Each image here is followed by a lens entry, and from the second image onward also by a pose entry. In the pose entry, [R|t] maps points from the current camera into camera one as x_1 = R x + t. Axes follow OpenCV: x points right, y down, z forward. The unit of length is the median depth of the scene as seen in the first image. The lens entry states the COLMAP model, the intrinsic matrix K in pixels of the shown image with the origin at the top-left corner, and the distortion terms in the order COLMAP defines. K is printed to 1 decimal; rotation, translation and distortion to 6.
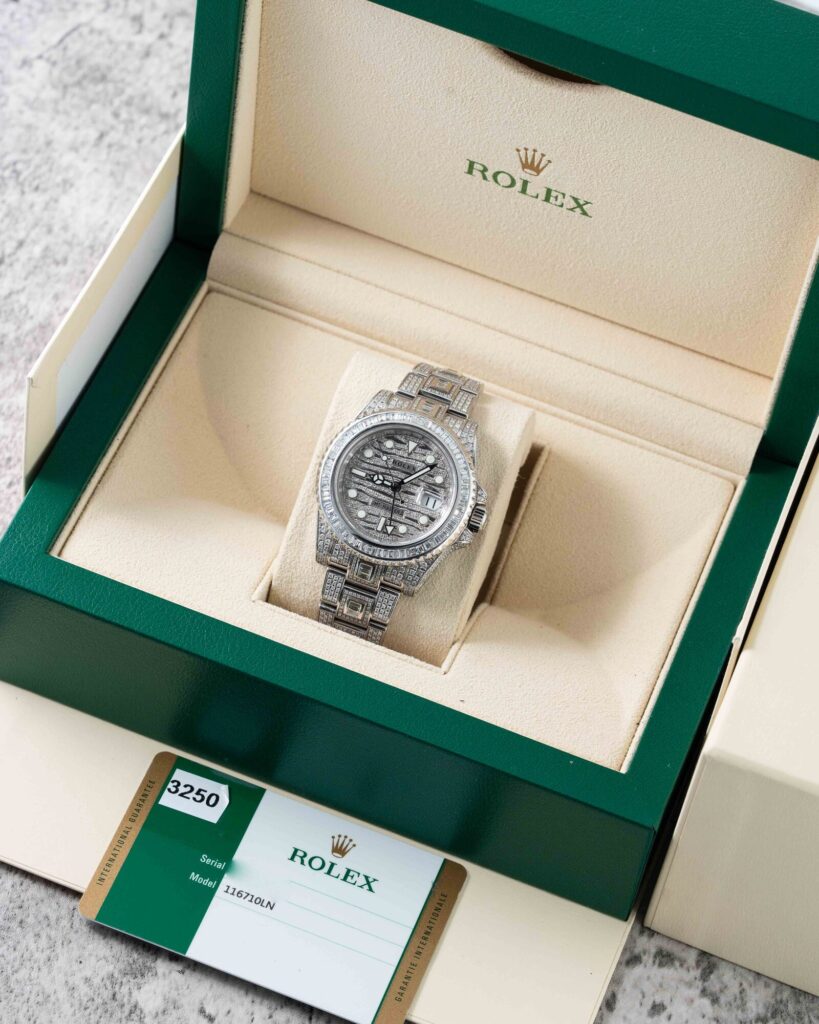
lens RADIAL K [[4600.6, 0, 409.5], [0, 4600.6, 512.0], [0, 0, 1]] dist [0.037888, -6.625564]
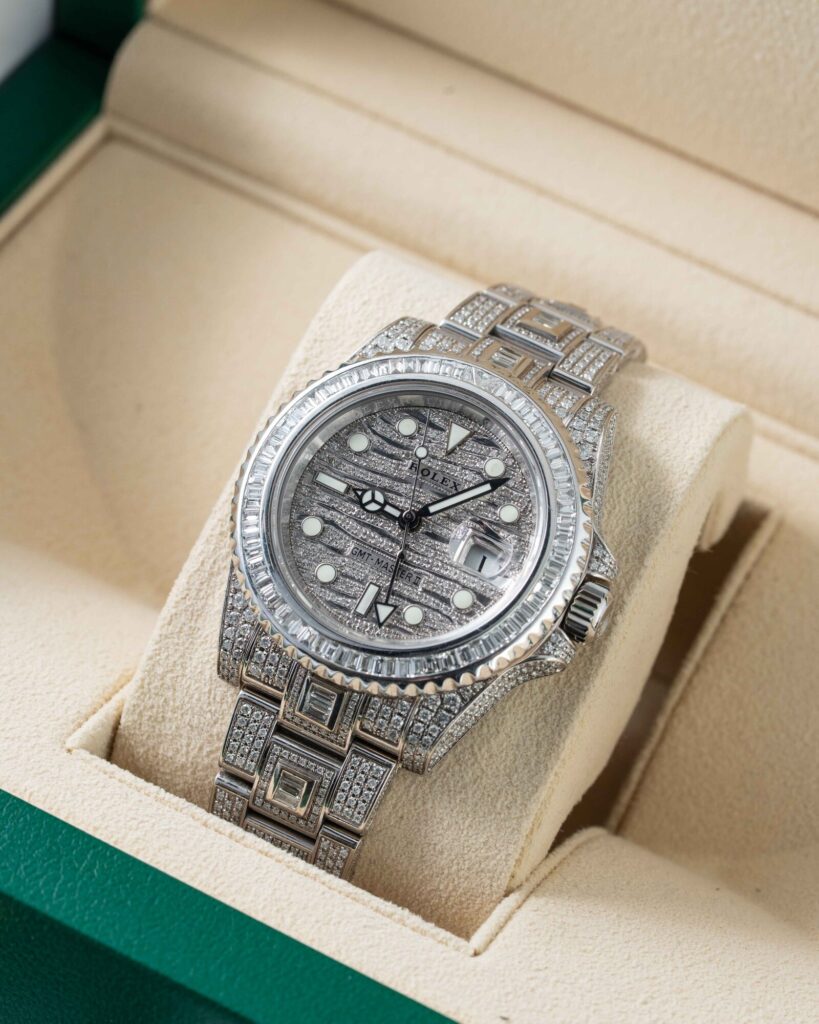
lens RADIAL K [[4600.6, 0, 409.5], [0, 4600.6, 512.0], [0, 0, 1]] dist [0.037888, -6.625564]
pose [[0.990728, 0.095336, -0.096798, 0.039483], [-0.106610, 0.987166, -0.118900, 0.046006], [0.084220, 0.128118, 0.988177, 0.561386]]
